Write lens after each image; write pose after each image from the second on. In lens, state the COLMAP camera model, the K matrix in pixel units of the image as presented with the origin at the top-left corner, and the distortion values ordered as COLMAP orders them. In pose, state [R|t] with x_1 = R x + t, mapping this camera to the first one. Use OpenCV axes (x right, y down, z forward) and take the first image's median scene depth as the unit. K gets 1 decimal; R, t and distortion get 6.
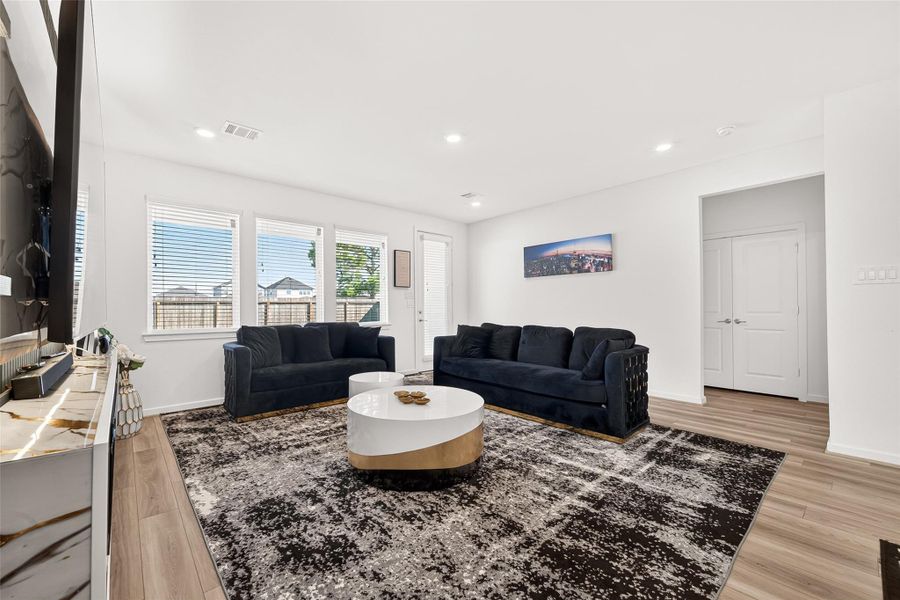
lens RADIAL K [[367.4, 0, 434.7], [0, 367.4, 306.1], [0, 0, 1]] dist [0.002141, -0.000138]
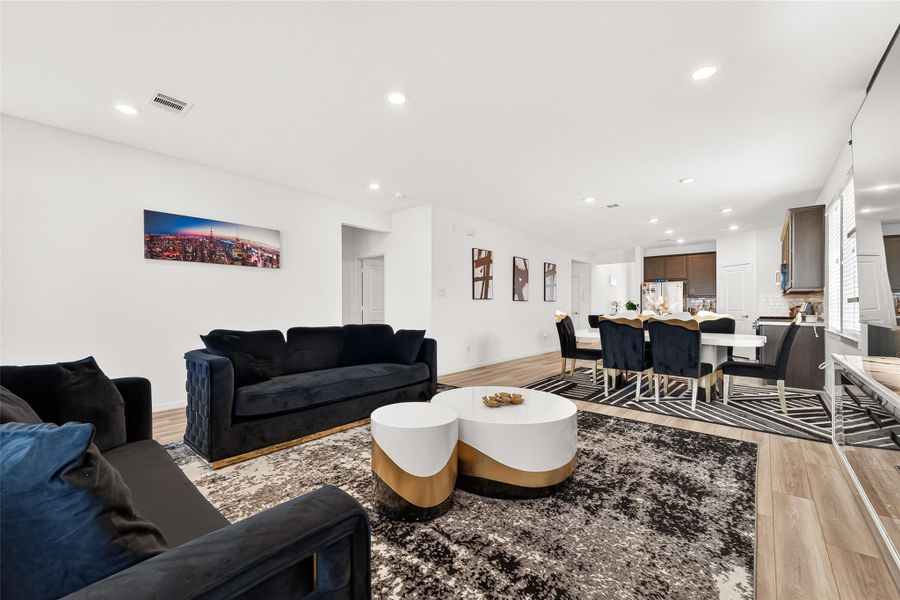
lens RADIAL K [[367.4, 0, 434.7], [0, 367.4, 306.1], [0, 0, 1]] dist [0.002141, -0.000138]
pose [[-0.133047, 0.004509, 0.991099, -1.213938], [-0.002808, 0.999984, -0.004926, 0.016109], [-0.991106, -0.003439, -0.133032, 1.623479]]
